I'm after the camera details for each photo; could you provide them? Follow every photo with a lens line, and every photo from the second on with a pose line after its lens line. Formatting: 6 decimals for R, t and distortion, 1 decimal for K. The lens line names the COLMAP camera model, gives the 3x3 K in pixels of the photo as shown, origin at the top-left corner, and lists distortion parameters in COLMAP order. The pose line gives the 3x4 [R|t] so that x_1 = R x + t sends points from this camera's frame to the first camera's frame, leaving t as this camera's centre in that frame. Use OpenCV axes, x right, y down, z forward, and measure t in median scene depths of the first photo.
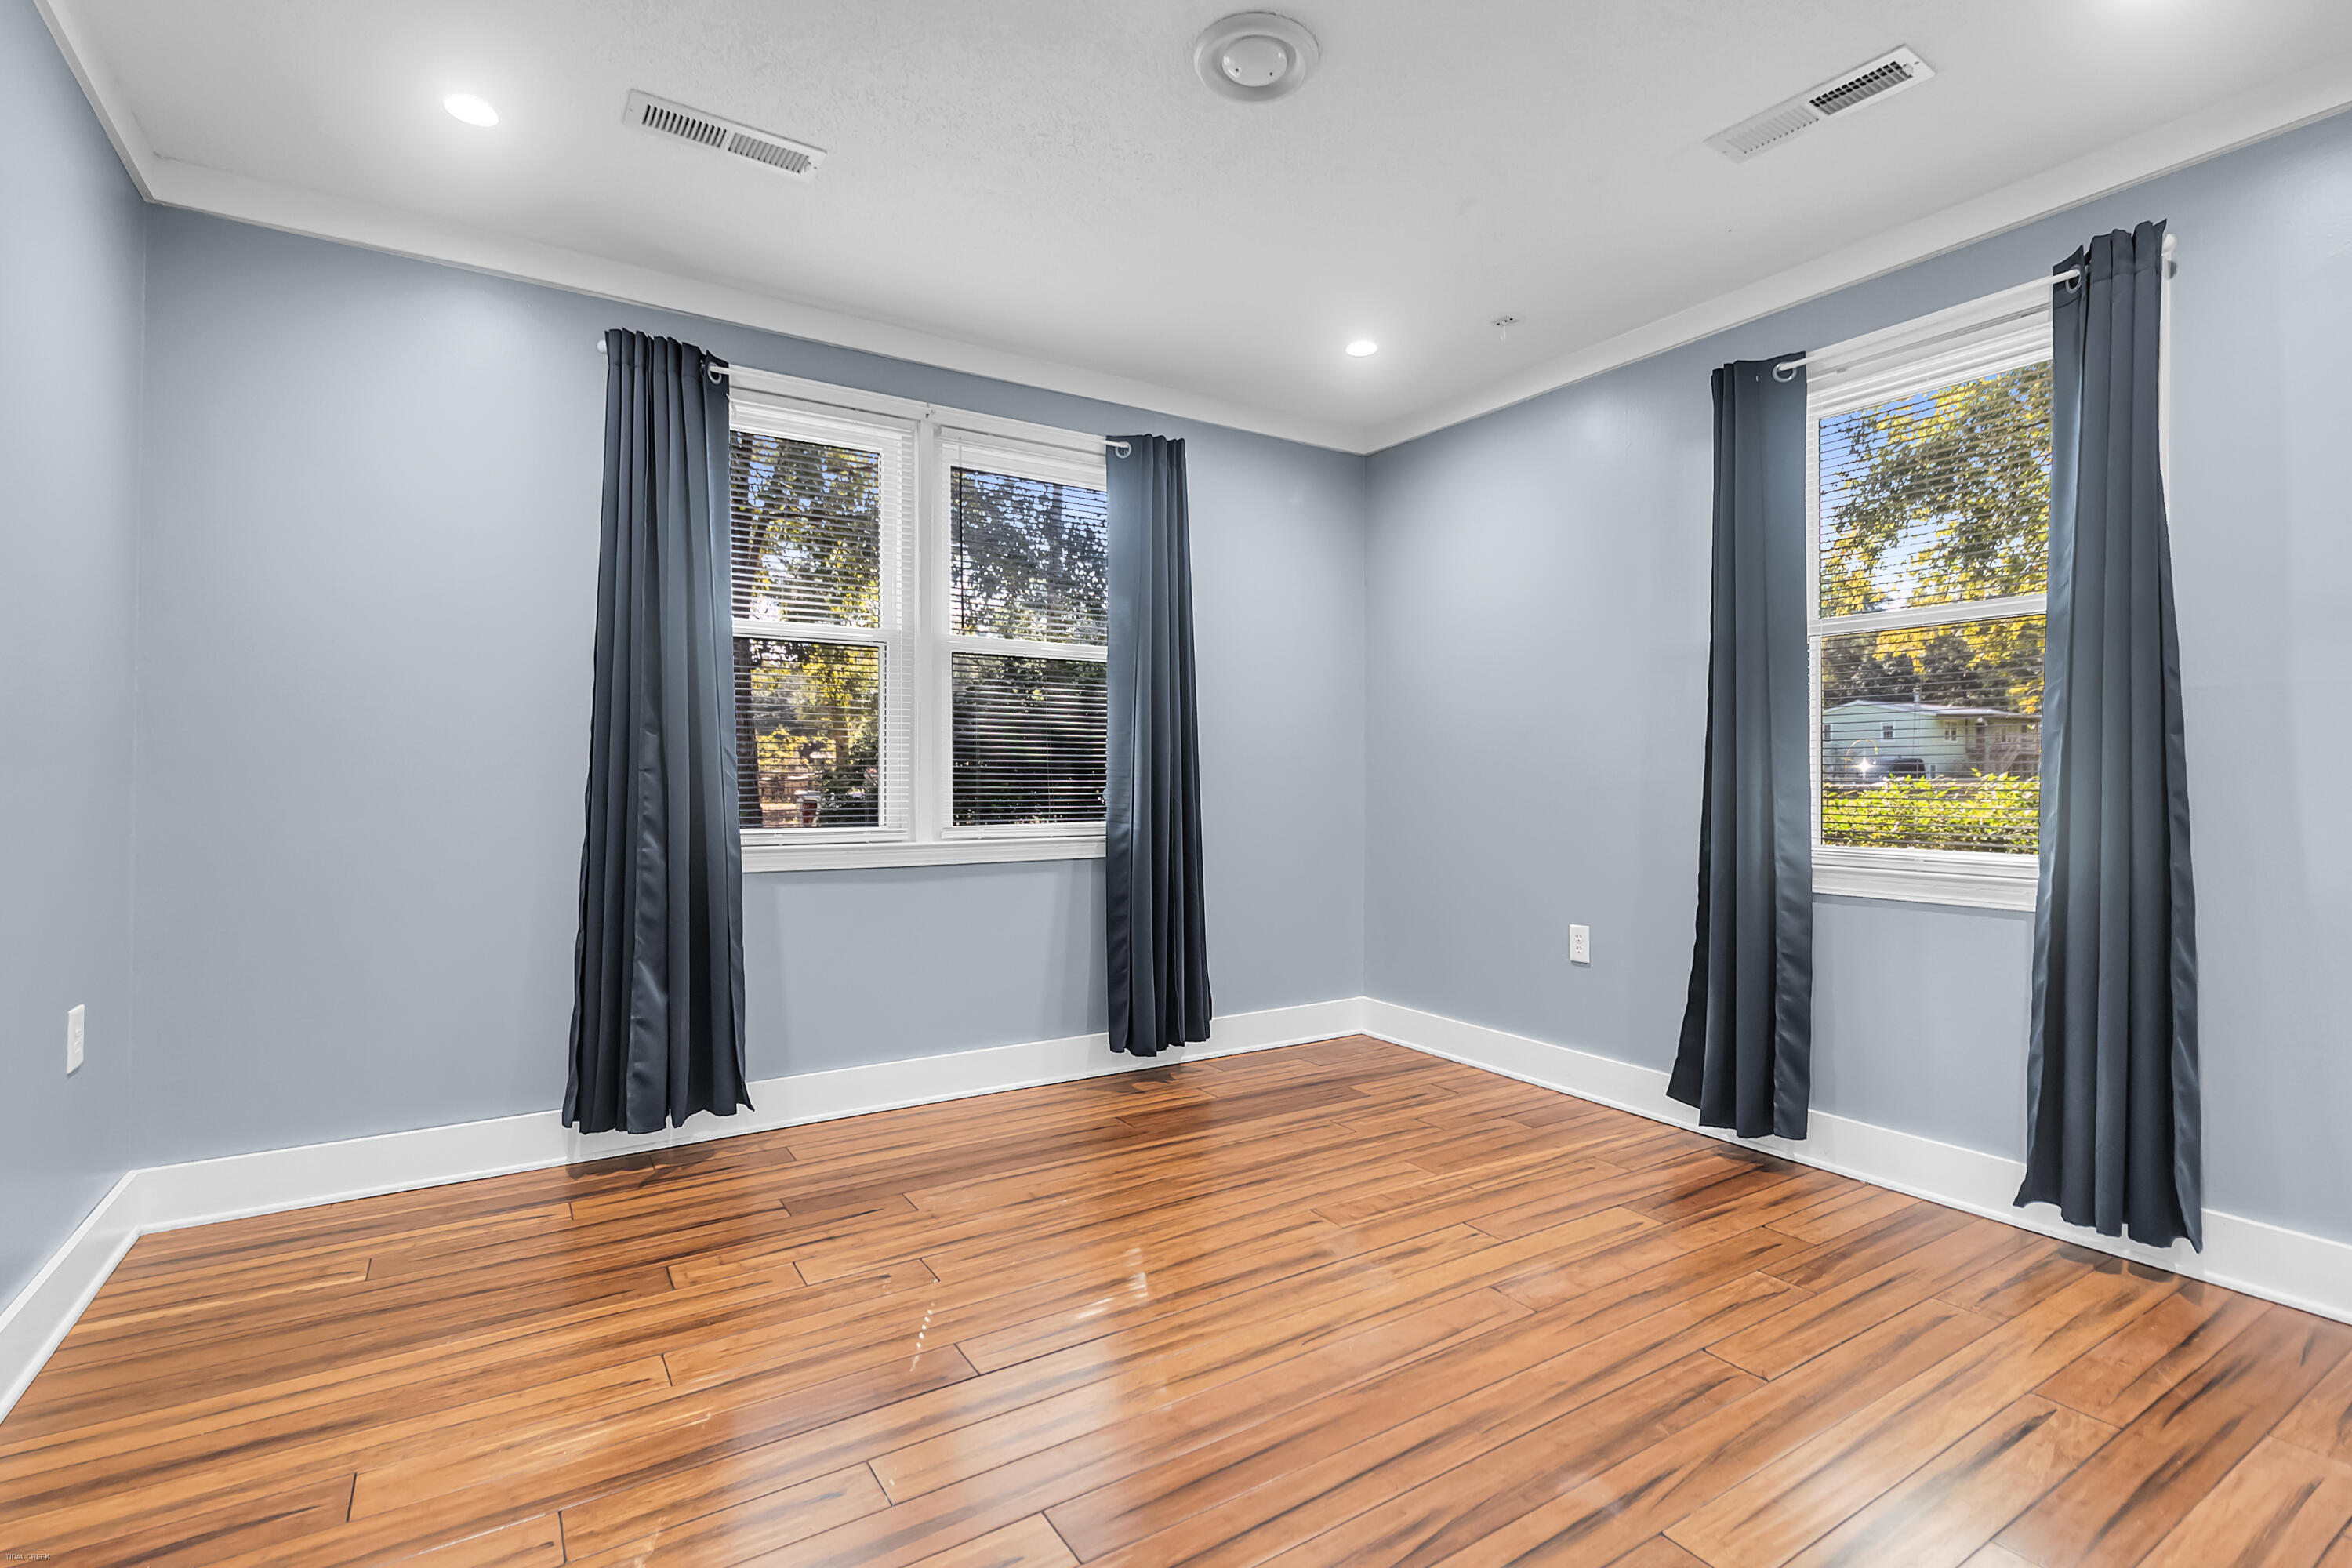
lens RADIAL K [[1092.5, 0, 1176.9], [0, 1092.5, 790.1], [0, 0, 1]] dist [-0.000060, 0.000538]
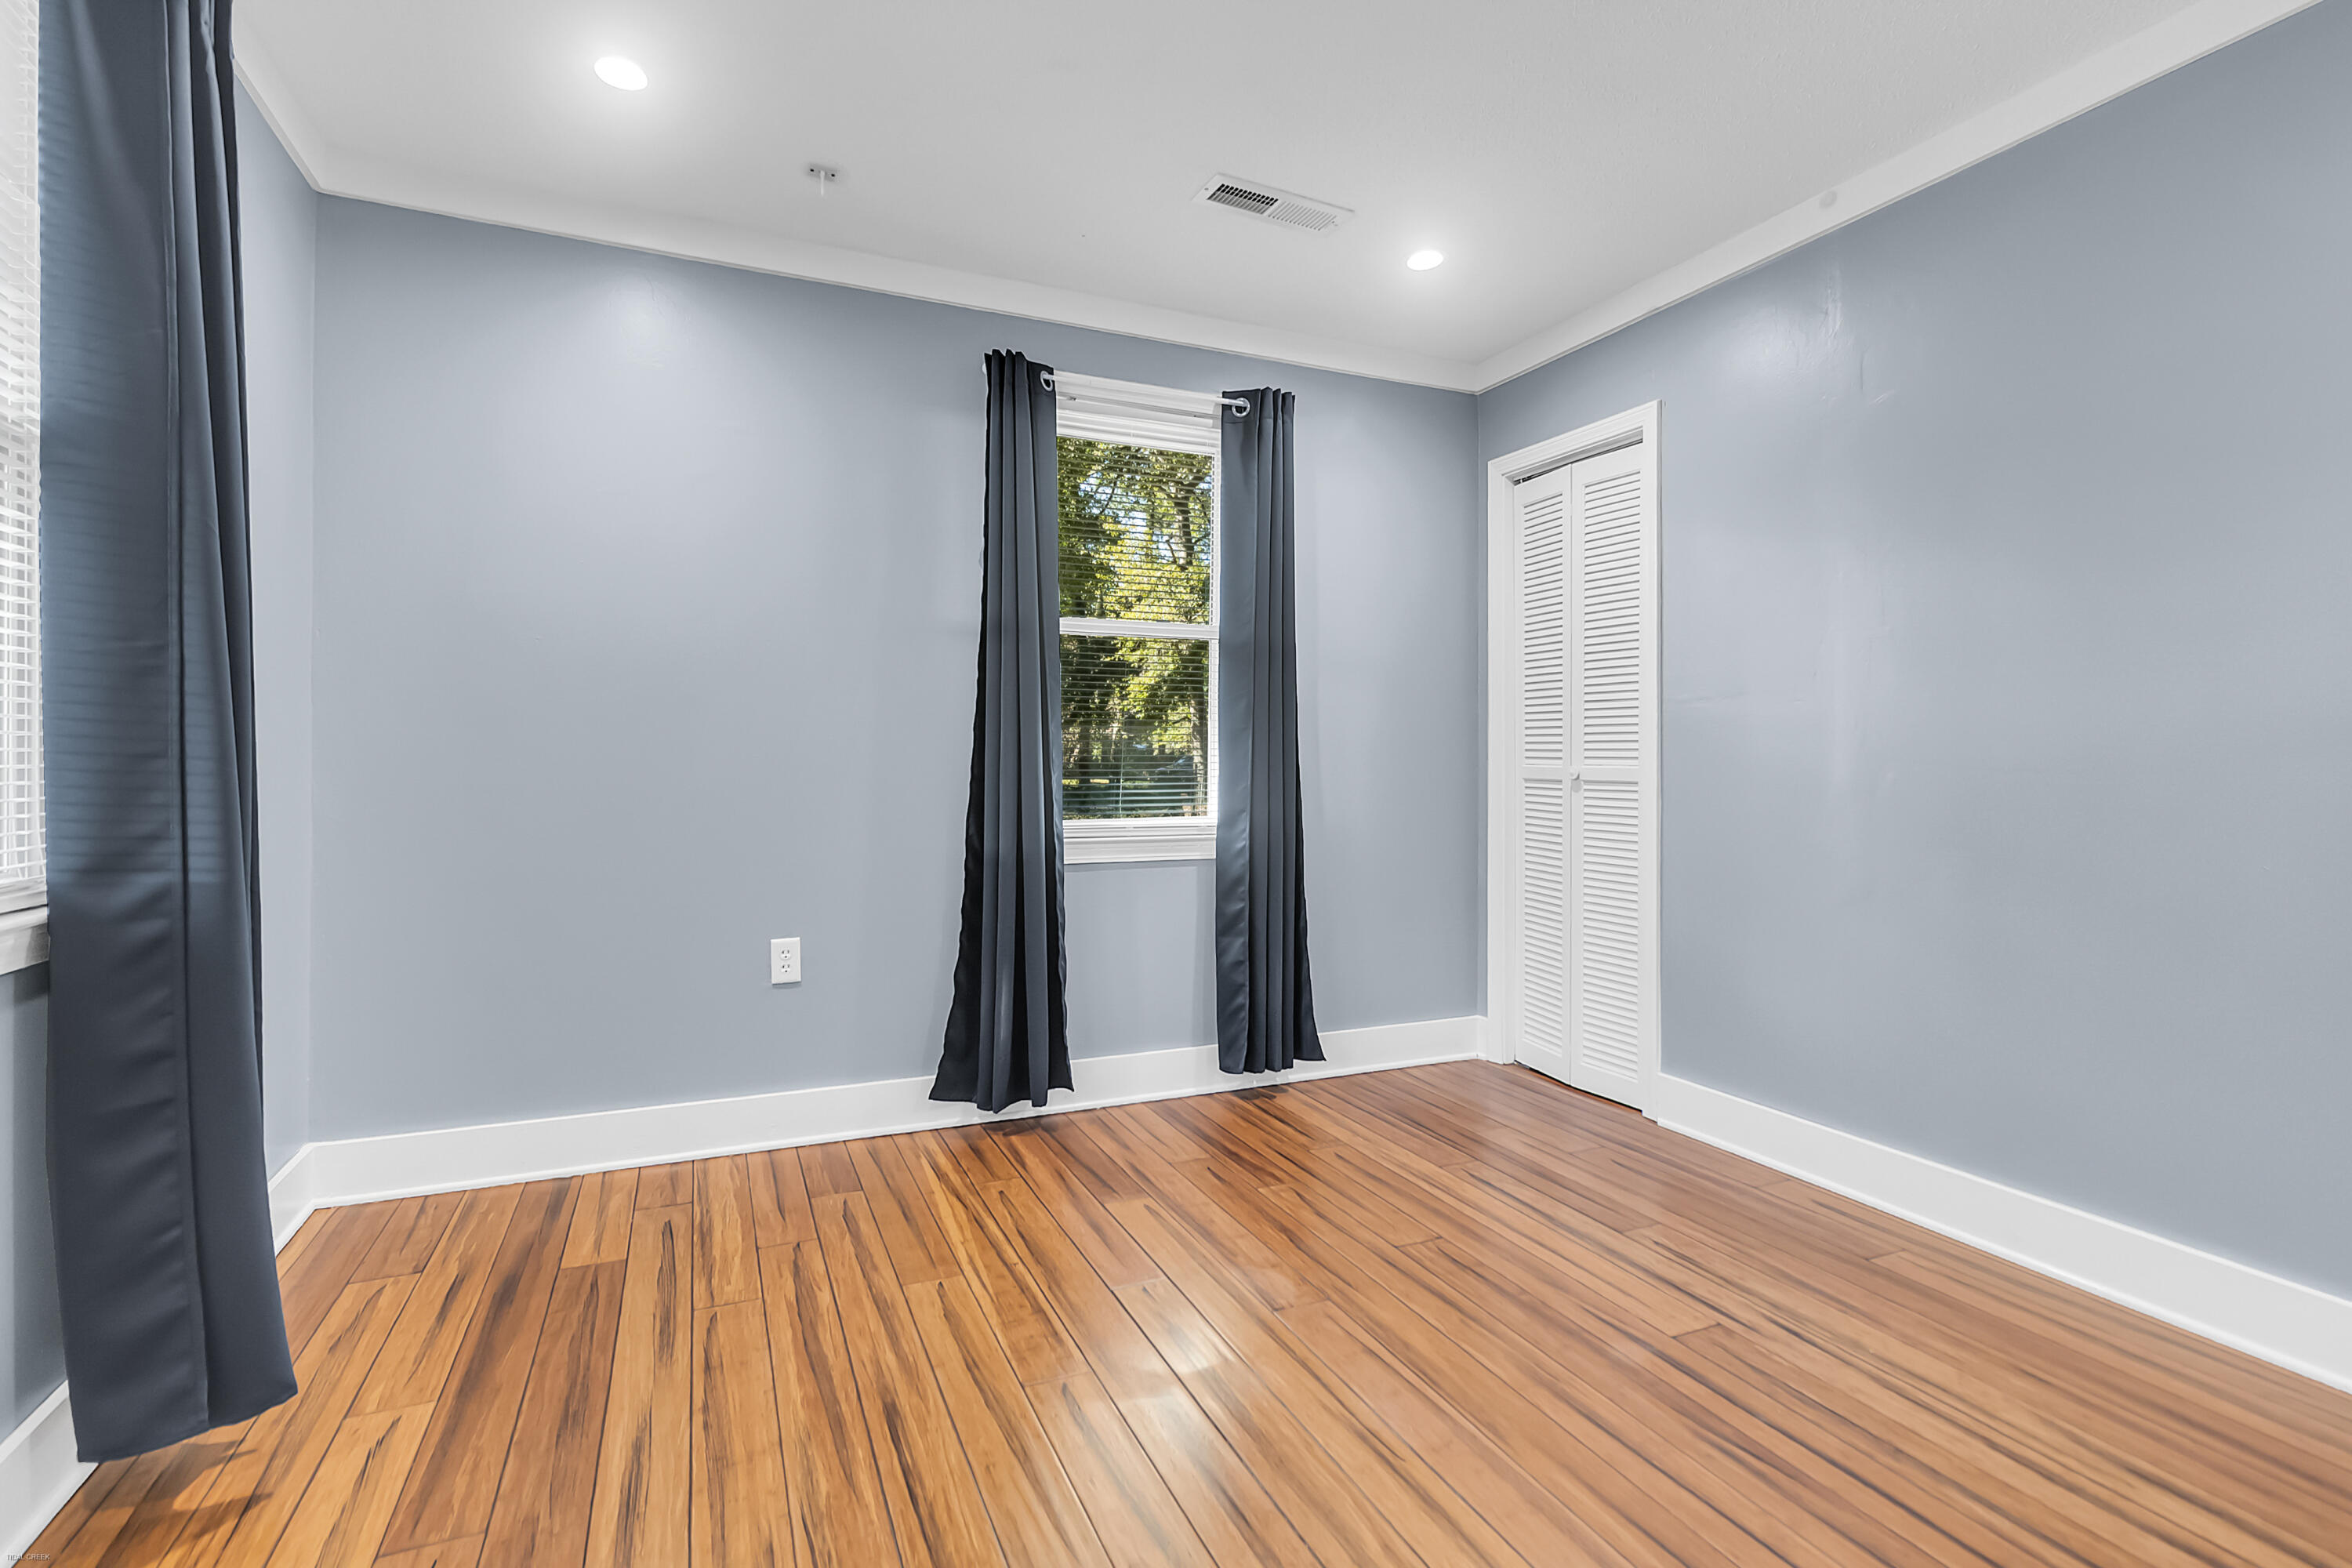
lens RADIAL K [[1092.5, 0, 1177.8], [0, 1092.5, 770.8], [0, 0, 1]] dist [-0.000060, 0.000538]
pose [[0.152149, -0.010653, 0.988300, -0.471003], [0.007209, 0.999927, 0.009669, -0.009805], [-0.988331, 0.005654, 0.152215, 0.691645]]
